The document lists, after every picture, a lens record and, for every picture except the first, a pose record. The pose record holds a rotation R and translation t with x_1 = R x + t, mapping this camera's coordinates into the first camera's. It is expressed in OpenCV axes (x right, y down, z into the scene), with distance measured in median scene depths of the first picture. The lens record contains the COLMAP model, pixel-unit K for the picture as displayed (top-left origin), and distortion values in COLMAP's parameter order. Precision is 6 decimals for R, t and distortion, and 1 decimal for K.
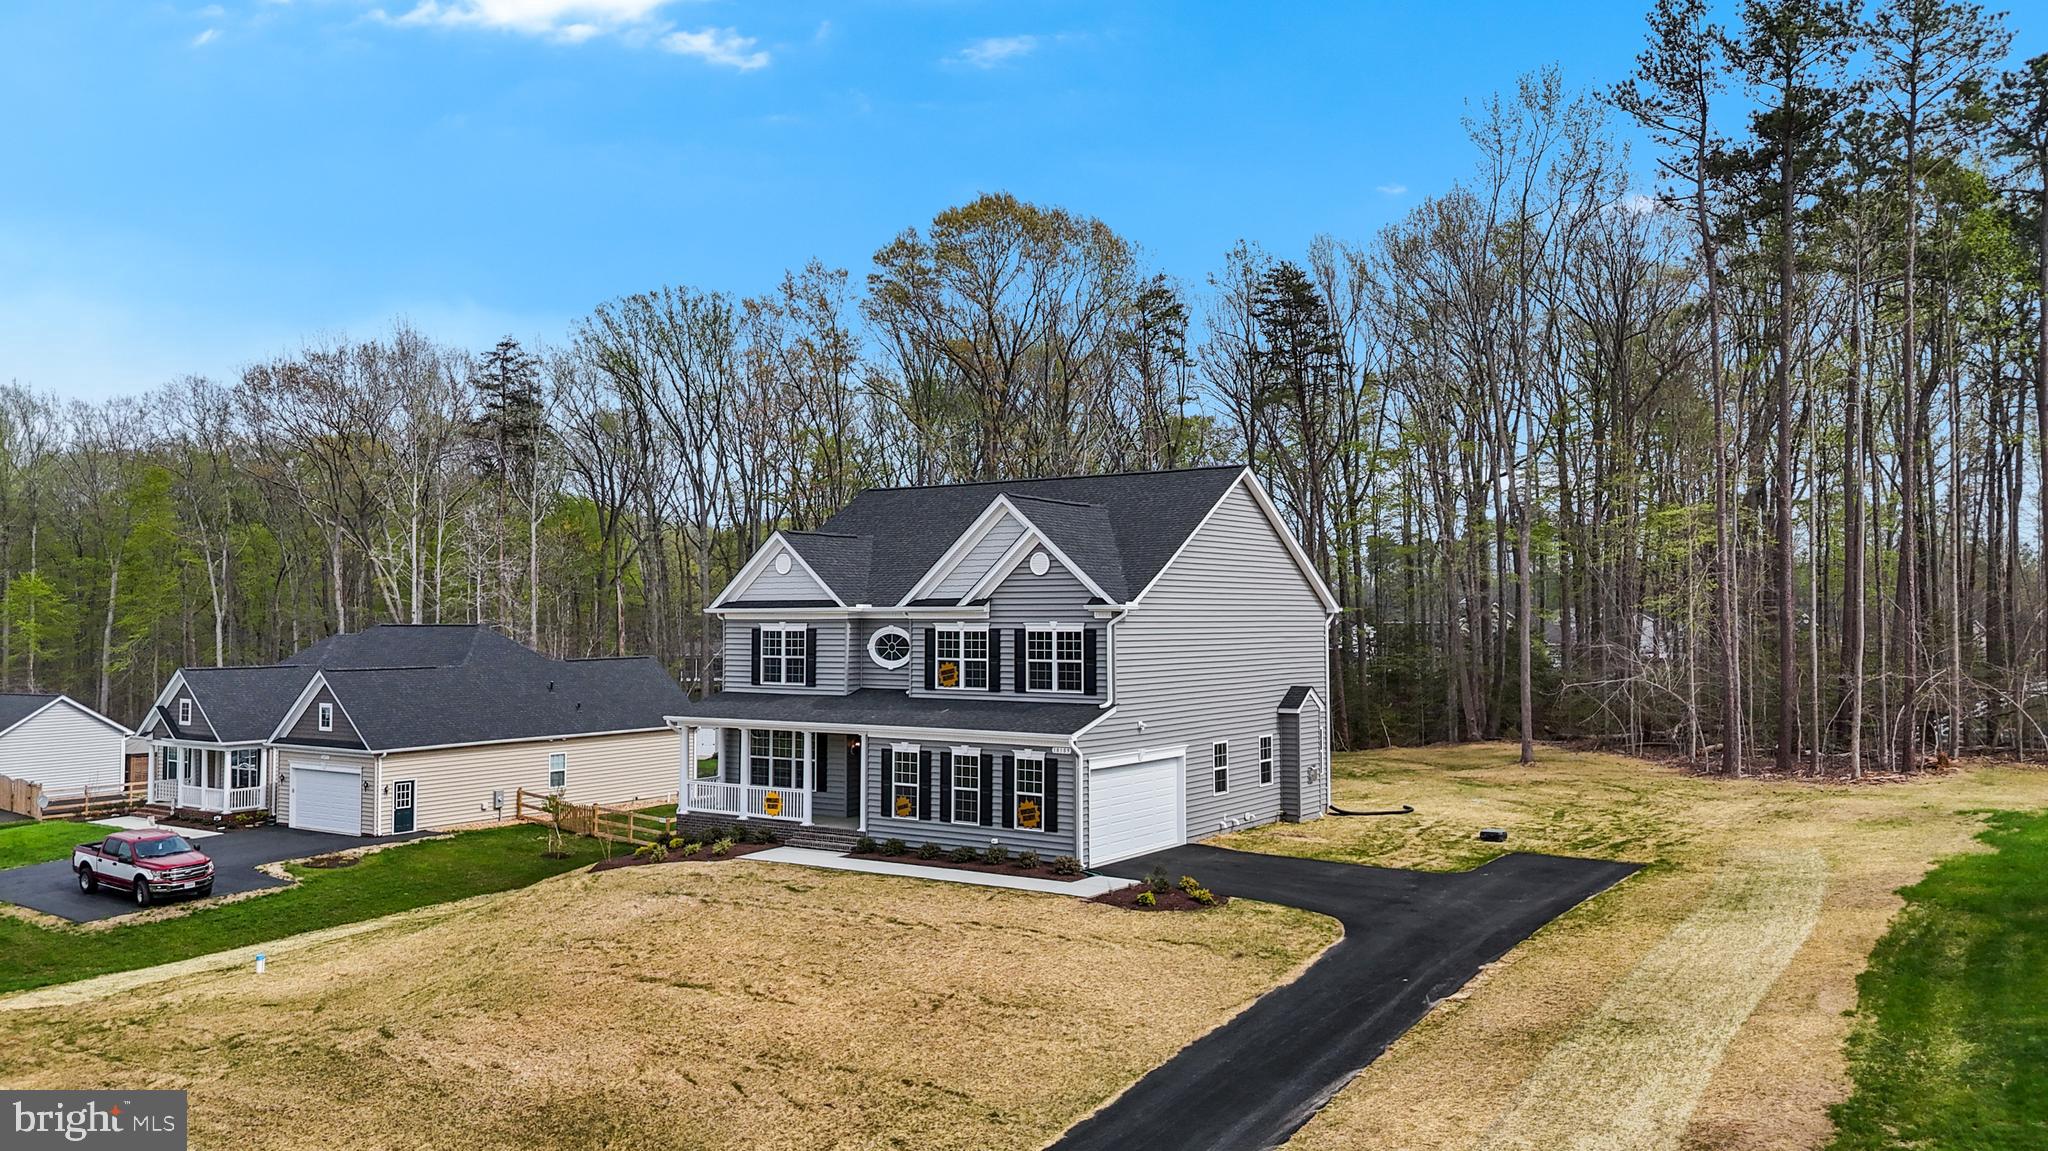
lens RADIAL K [[1516.4, 0, 1036.7], [0, 1516.4, 512.0], [0, 0, 1]] dist [0.055823, -0.068371]
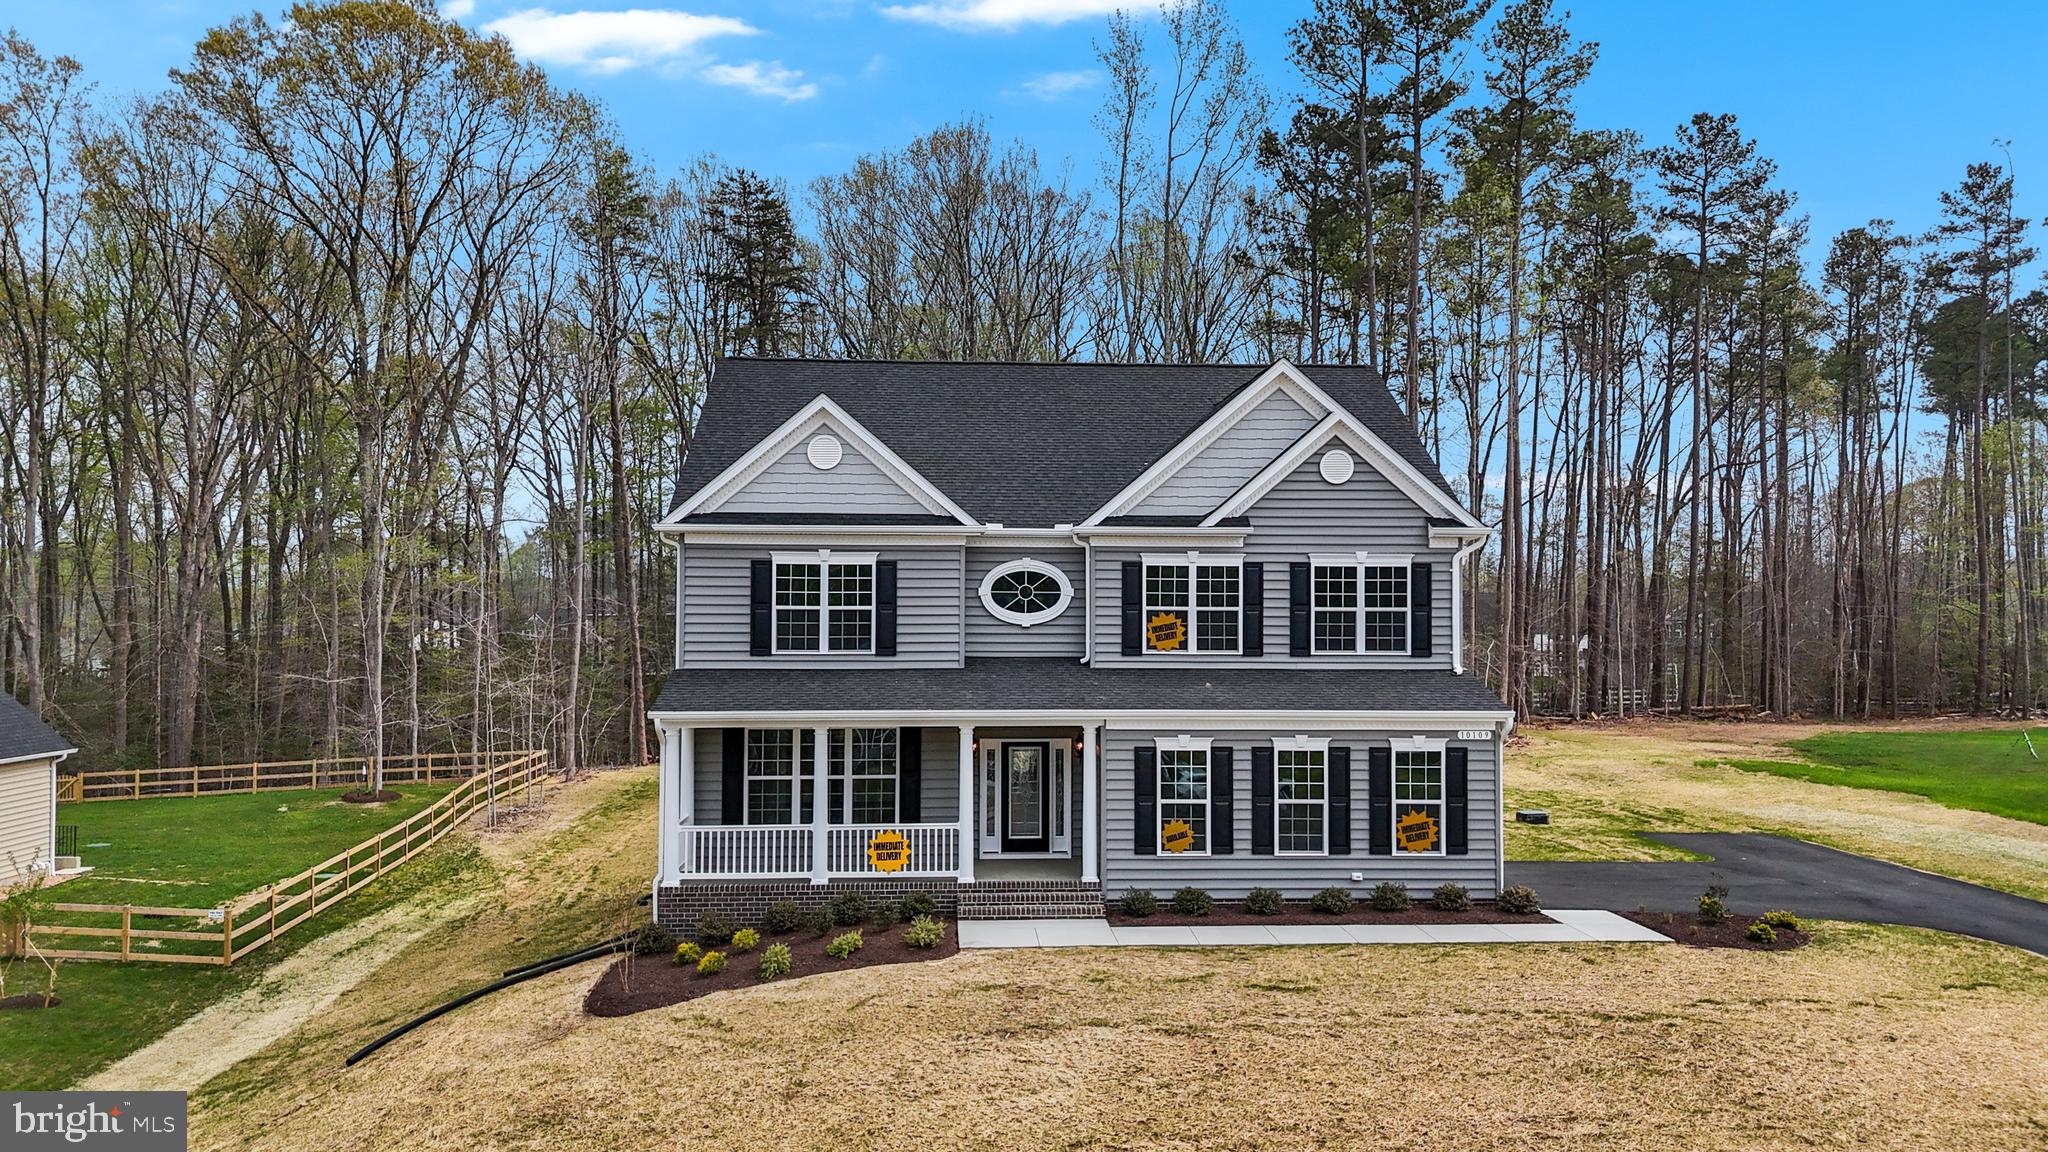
lens RADIAL K [[1546.2, 0, 1024.0], [0, 1546.2, 576.0], [0, 0, 1]] dist [0.064259, -0.101695]
pose [[0.797687, 0.021941, 0.602672, -0.488475], [-0.046305, 0.998616, 0.024933, 0.066682], [-0.601291, -0.047795, 0.797599, 0.487854]]
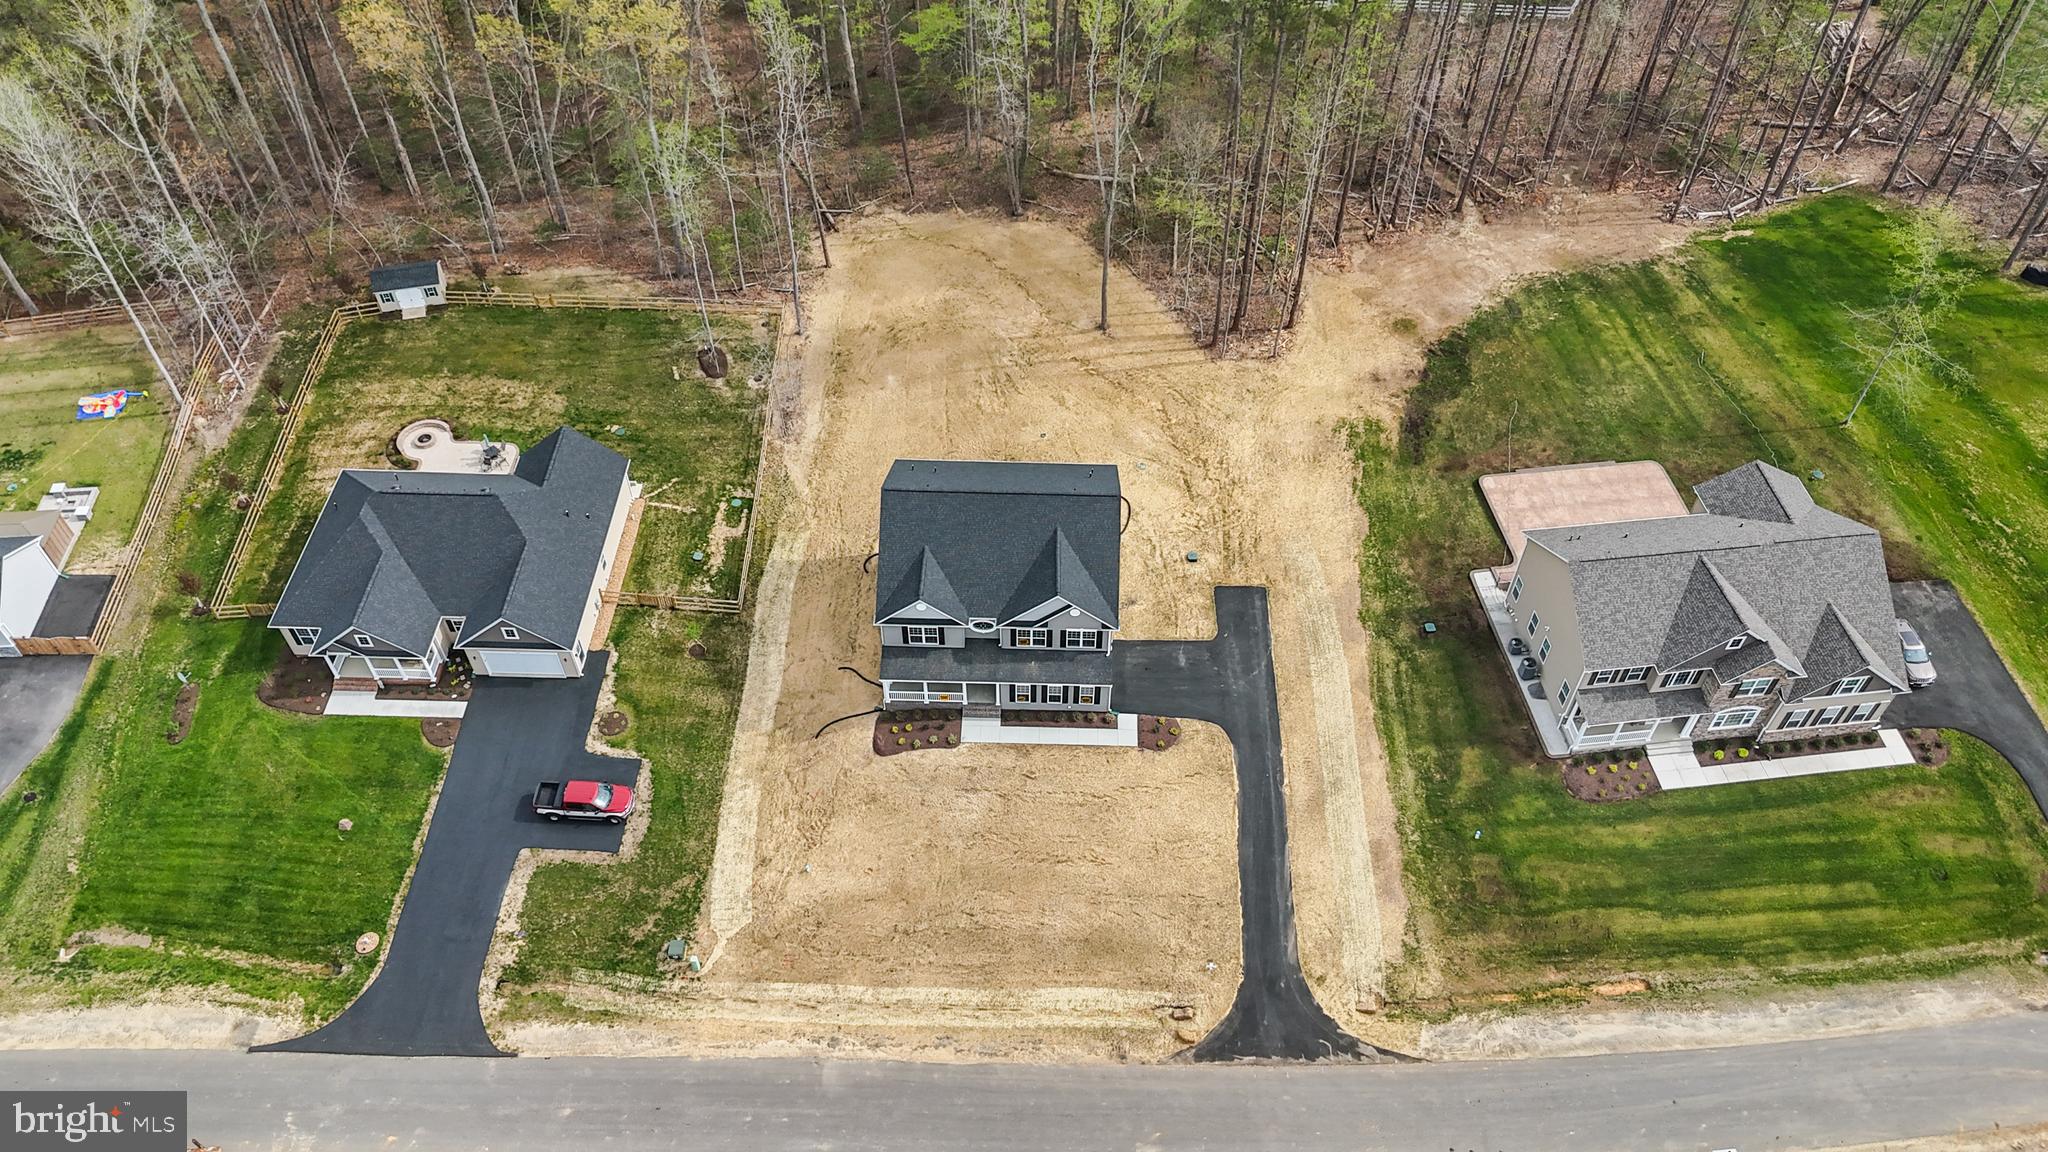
lens RADIAL K [[1502.8, 0, 1035.3], [0, 1502.8, 575.1], [0, 0, 1]] dist [0.058962, -0.071328]
pose [[0.844629, -0.399668, 0.356184, -0.757804], [-0.043893, 0.611388, 0.790113, -1.625398], [-0.533550, -0.682986, 0.498853, -0.038717]]
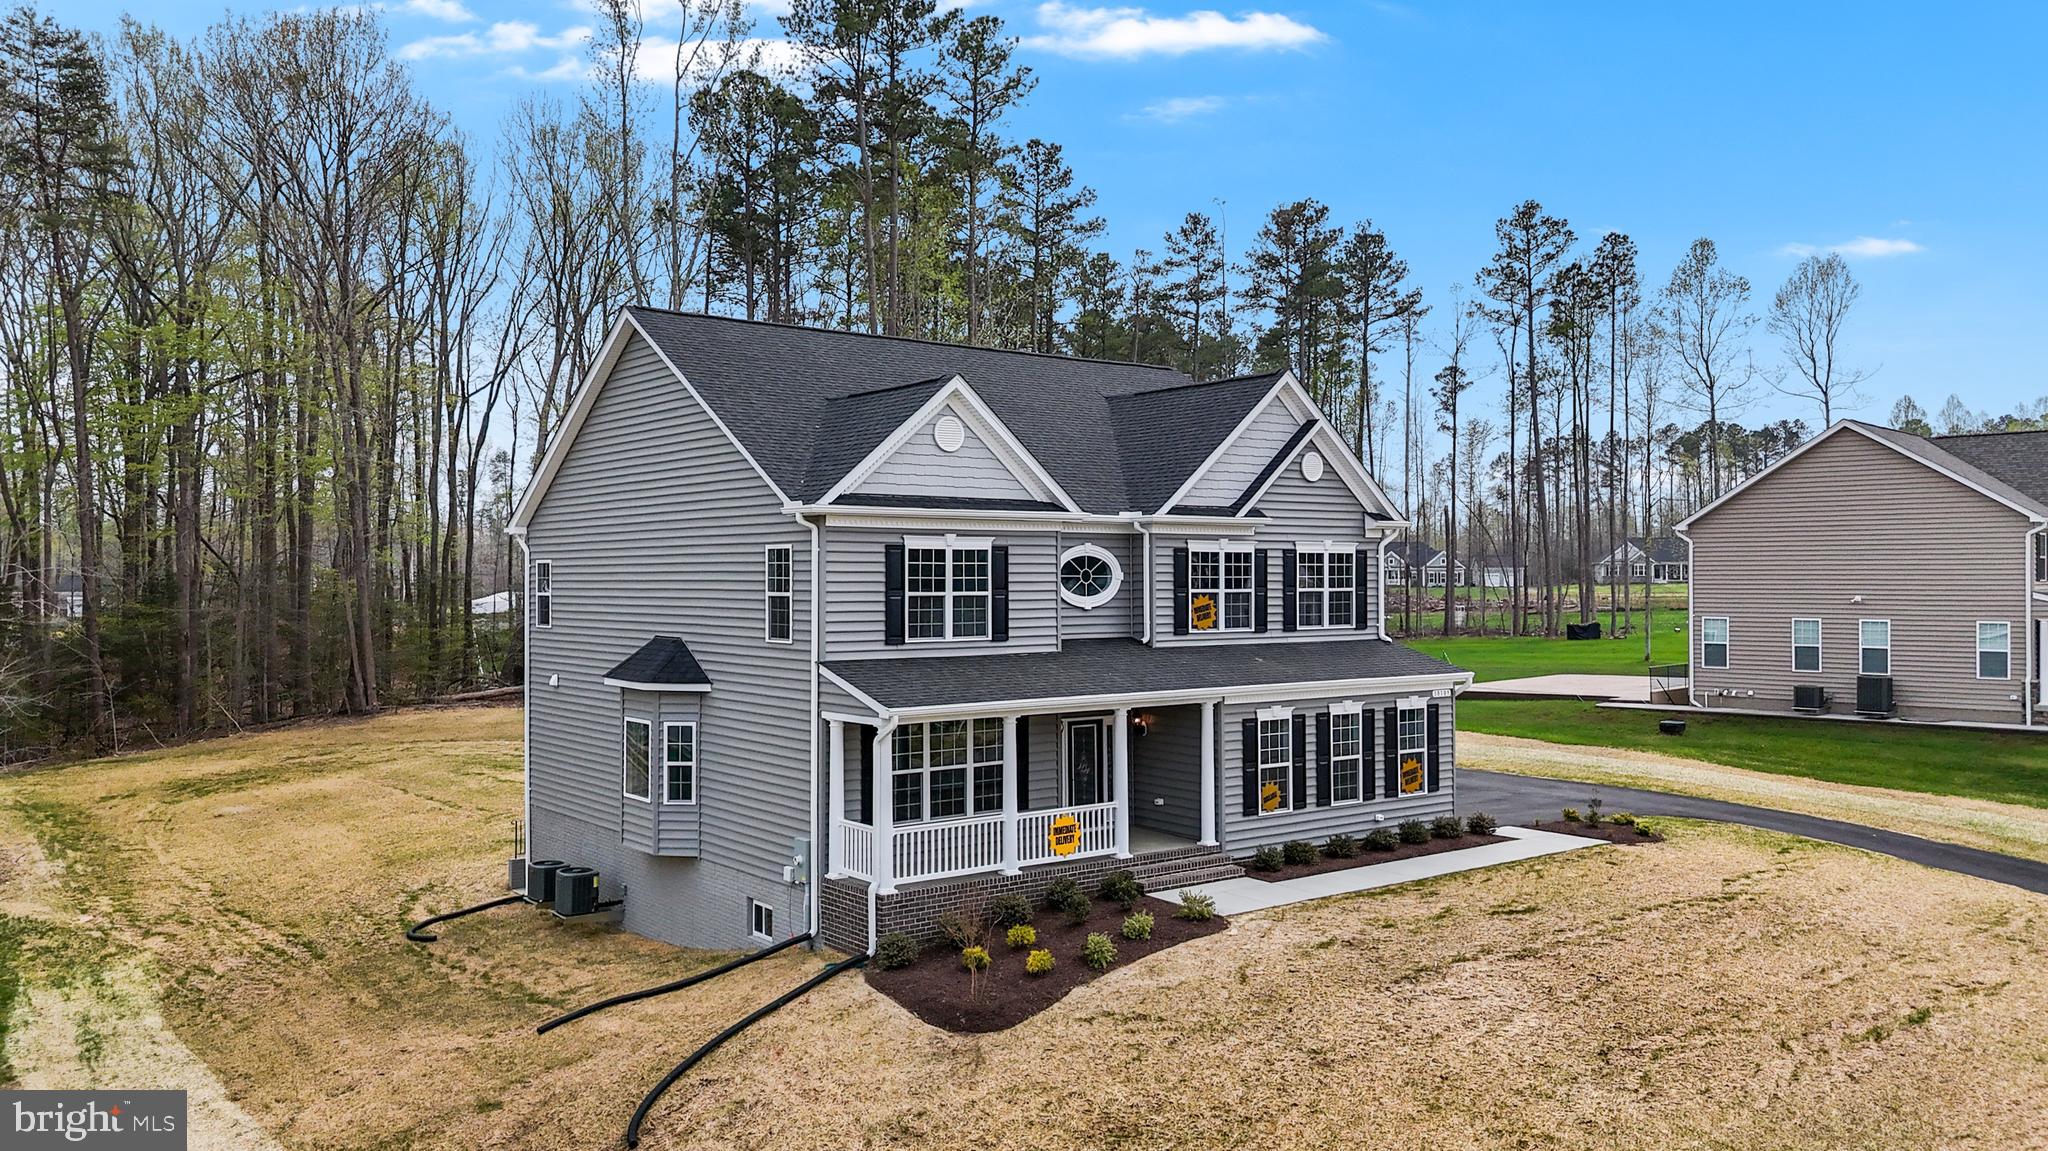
lens RADIAL K [[1548.9, 0, 1029.9], [0, 1548.9, 556.1], [0, 0, 1]] dist [0.057004, -0.066219]
pose [[0.317160, 0.014632, 0.948259, -0.745254], [-0.064052, 0.997928, 0.006025, 0.078417], [-0.946207, -0.062649, 0.317440, 0.814683]]
